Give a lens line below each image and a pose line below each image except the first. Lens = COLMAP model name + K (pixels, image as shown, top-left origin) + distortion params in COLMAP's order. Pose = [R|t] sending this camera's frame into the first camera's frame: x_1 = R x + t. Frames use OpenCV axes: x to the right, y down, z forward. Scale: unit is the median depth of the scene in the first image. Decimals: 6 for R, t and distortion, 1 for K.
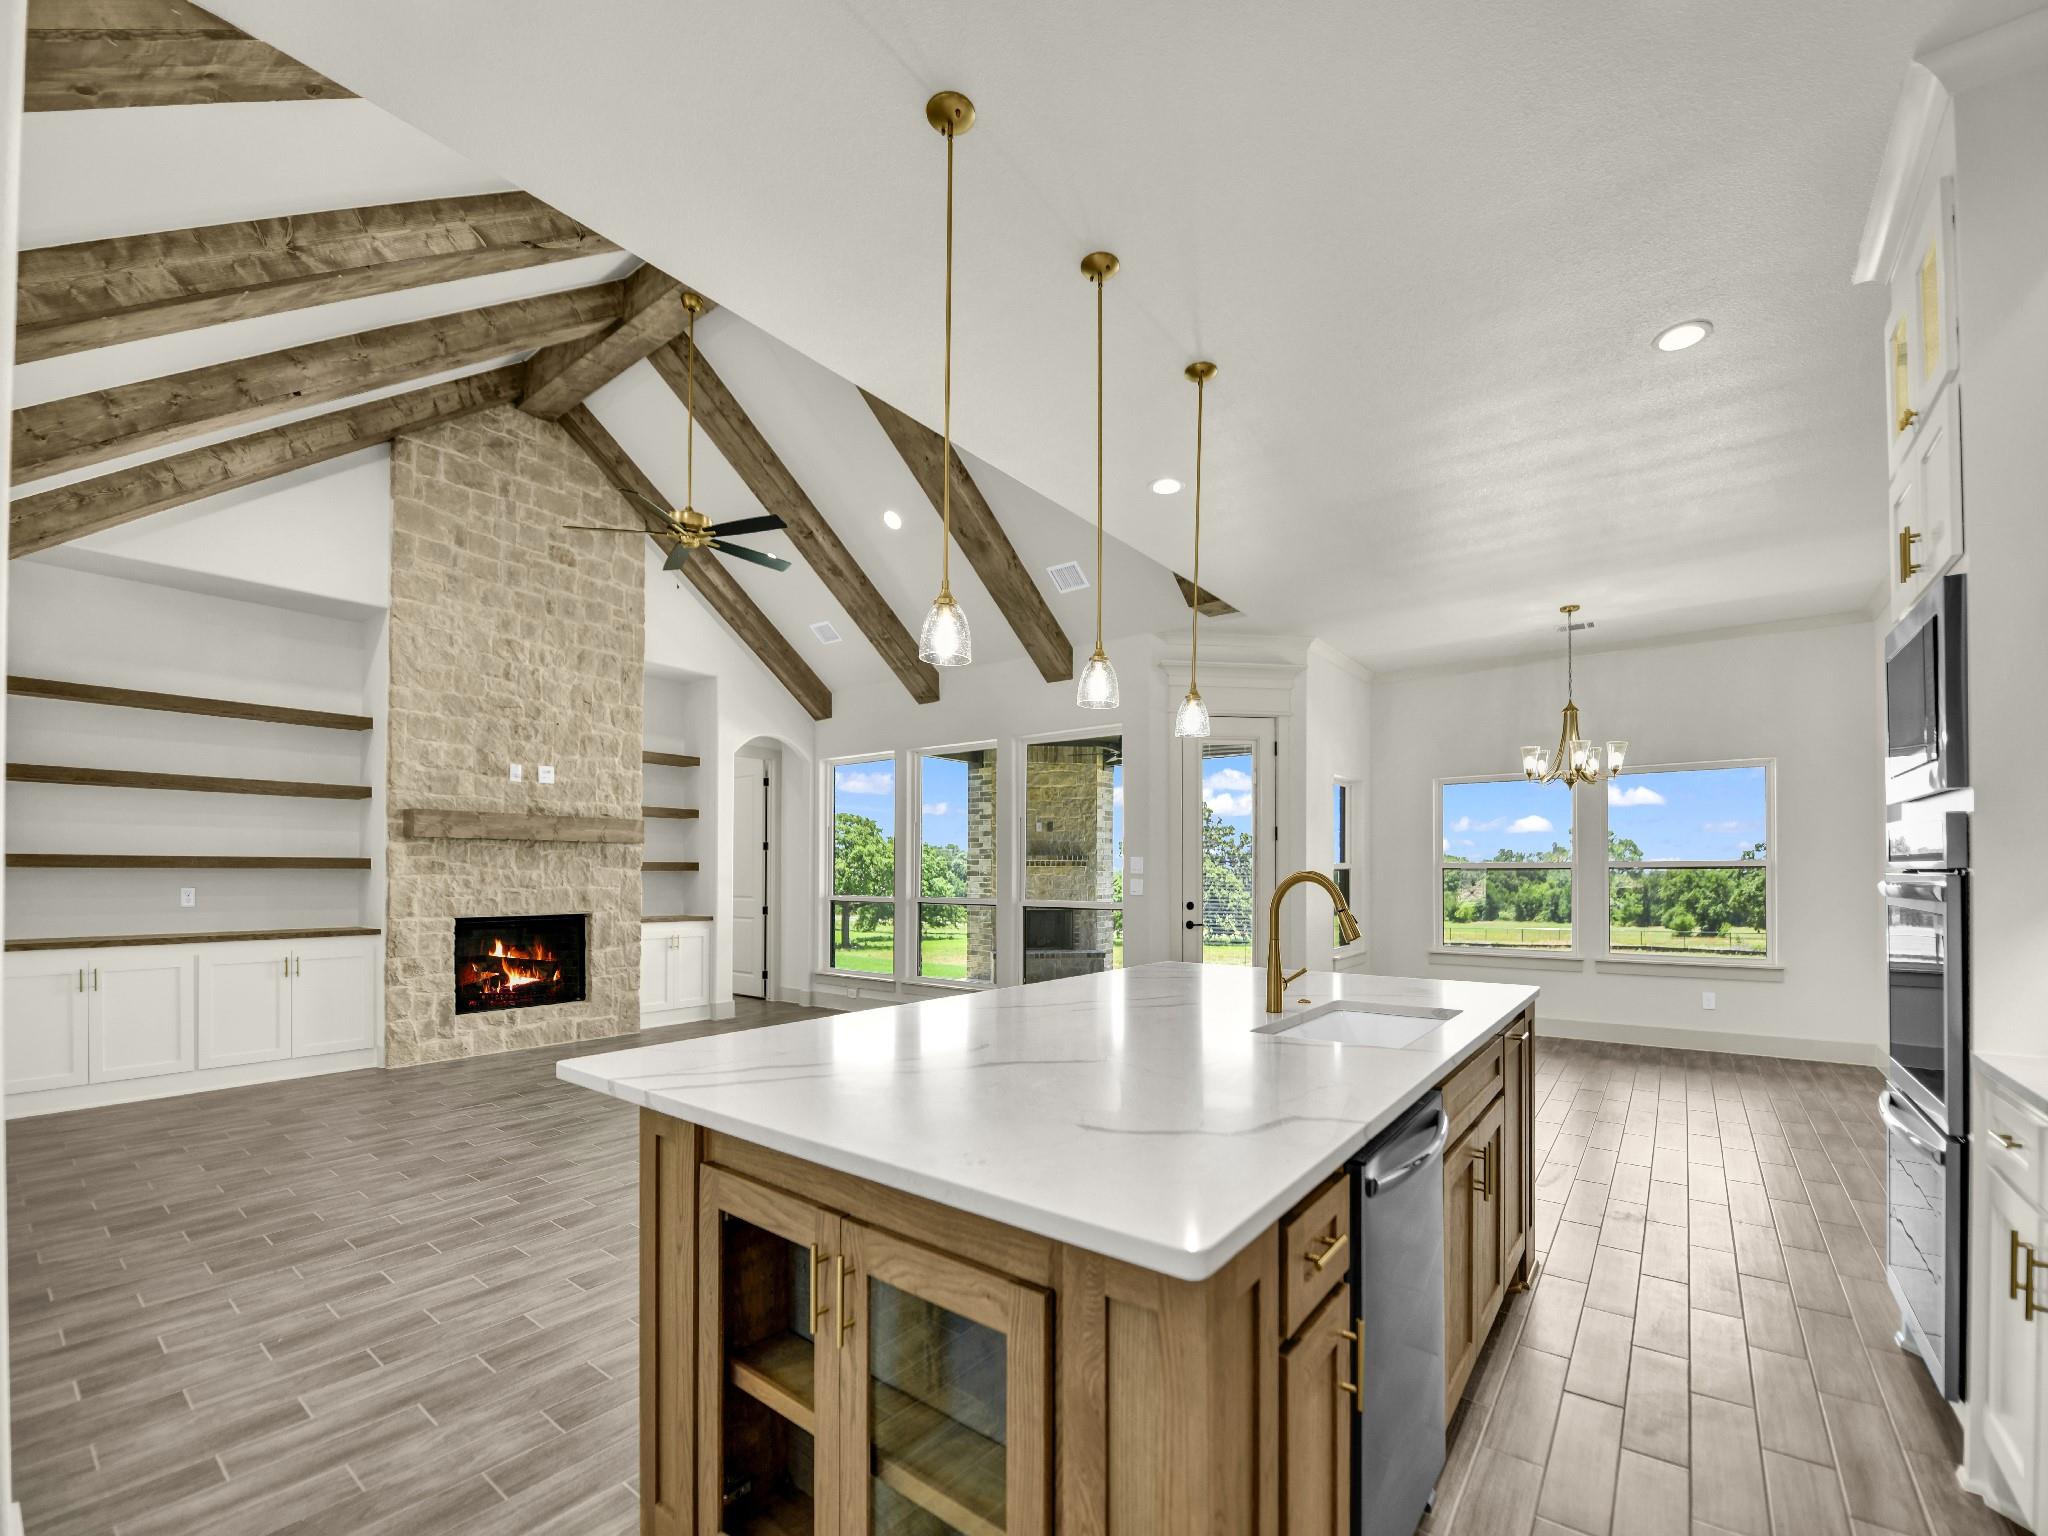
lens RADIAL K [[856.1, 0, 1034.8], [0, 856.1, 871.6], [0, 0, 1]] dist [-0.001703, -0.000034]
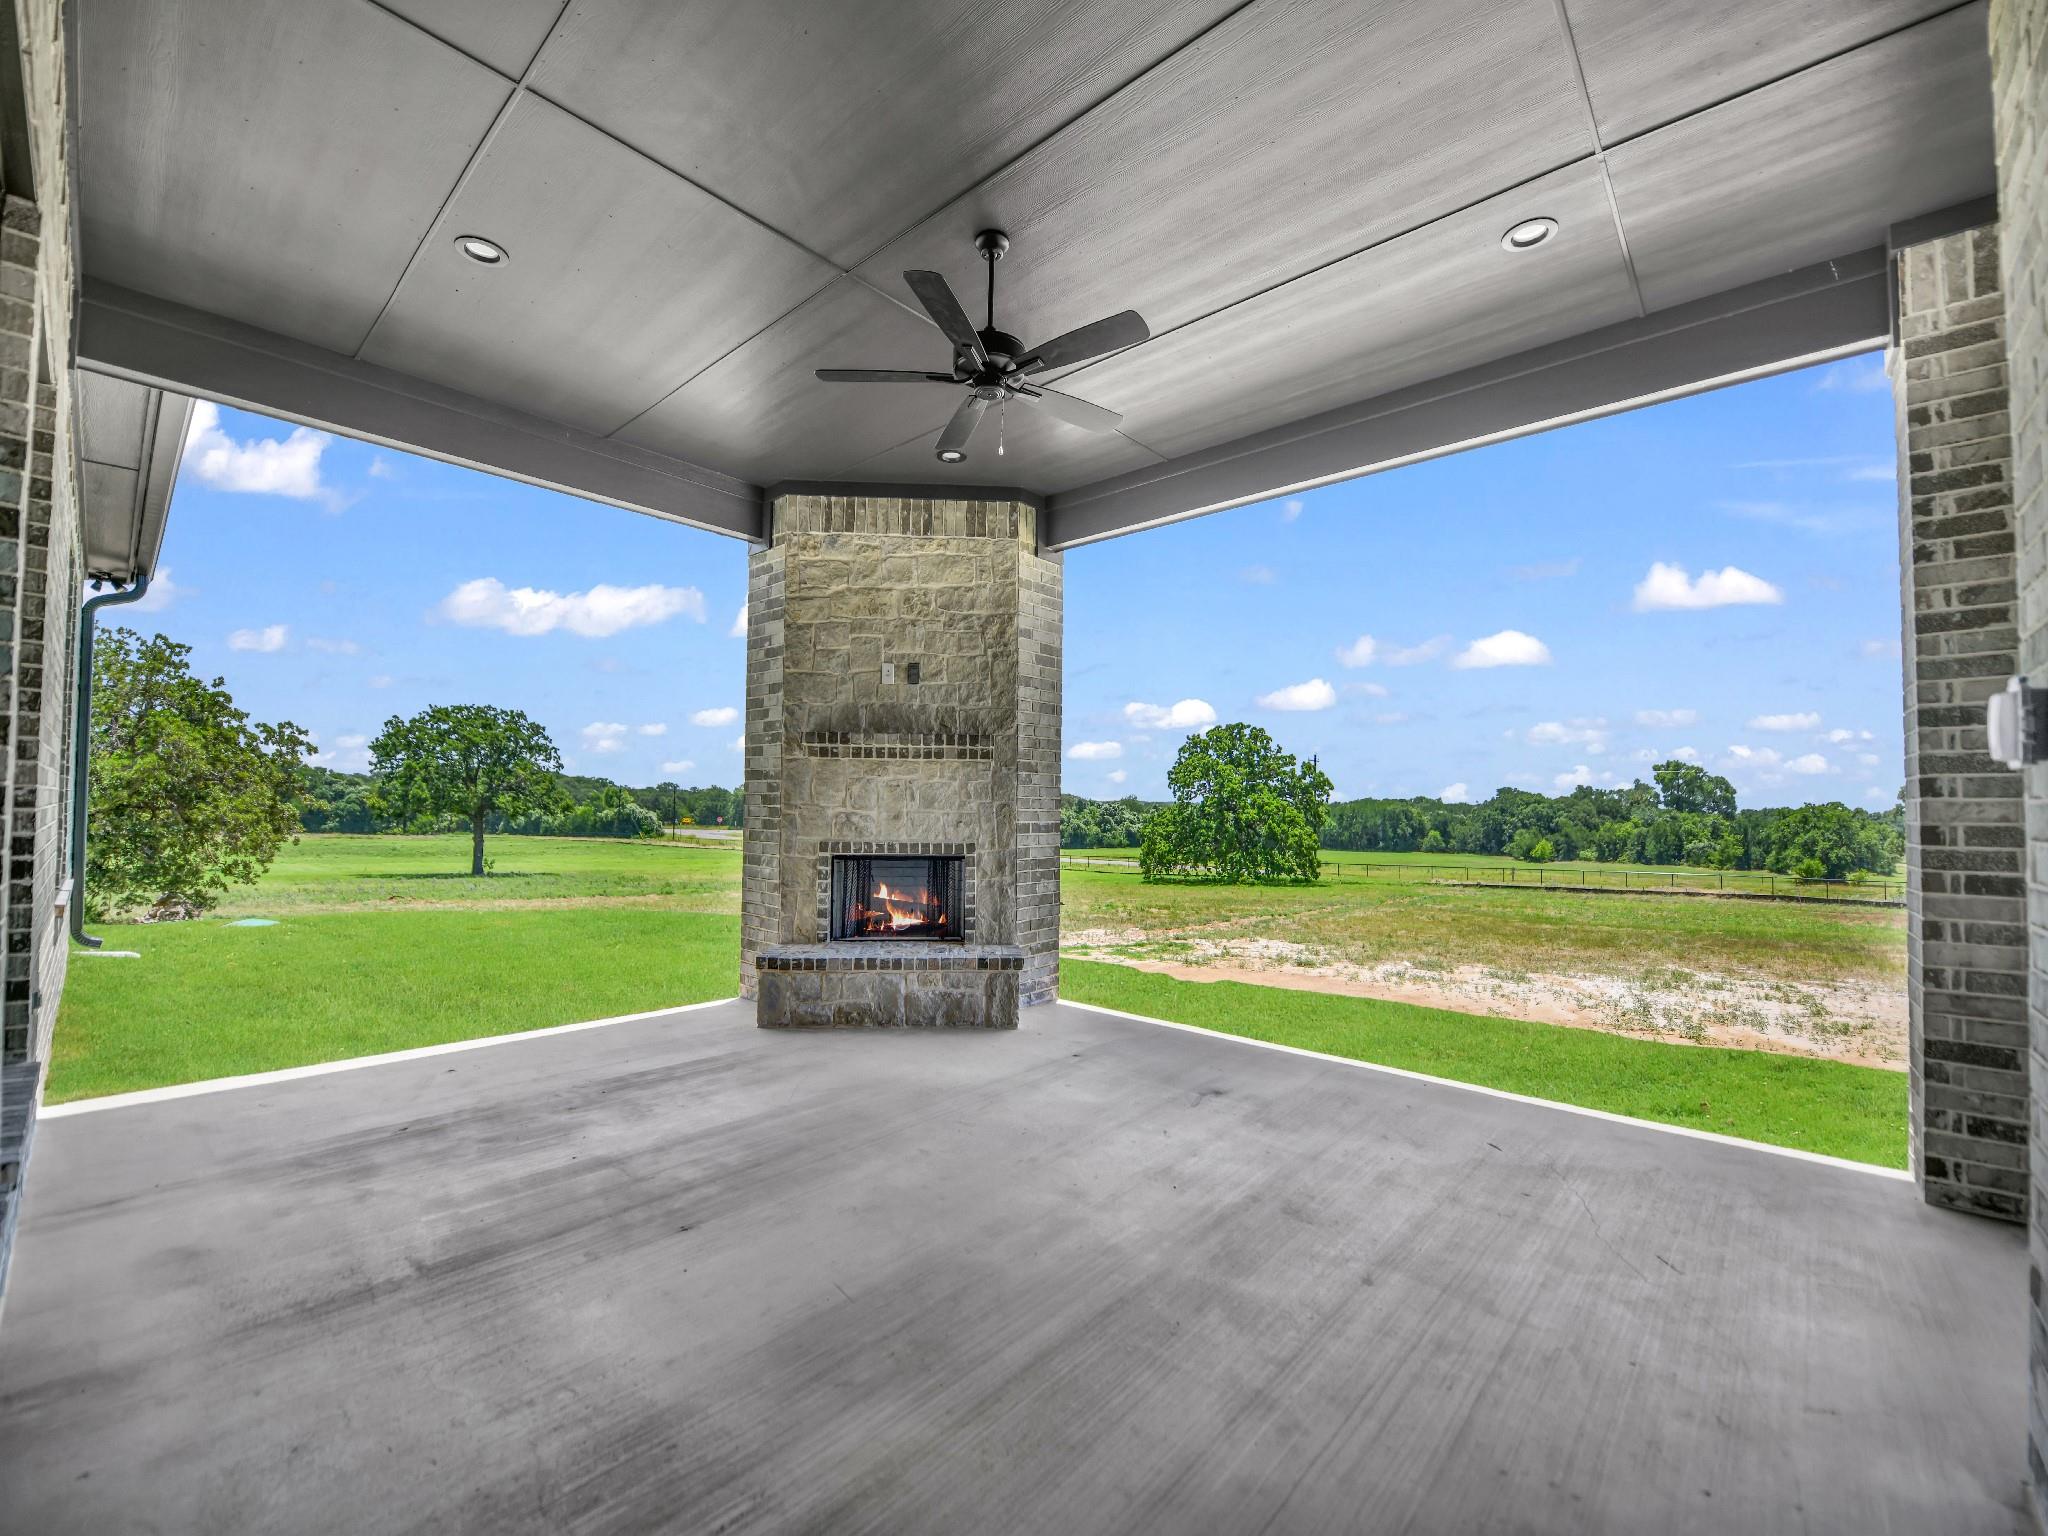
lens RADIAL K [[865.1, 0, 1023.7], [0, 865.1, 776.4], [0, 0, 1]] dist [-0.001058, -0.000014]
pose [[0.997233, 0.009228, -0.073765, 0.170481], [-0.011501, 0.999470, -0.030449, 0.024437], [0.073445, 0.031213, 0.996811, 0.833867]]
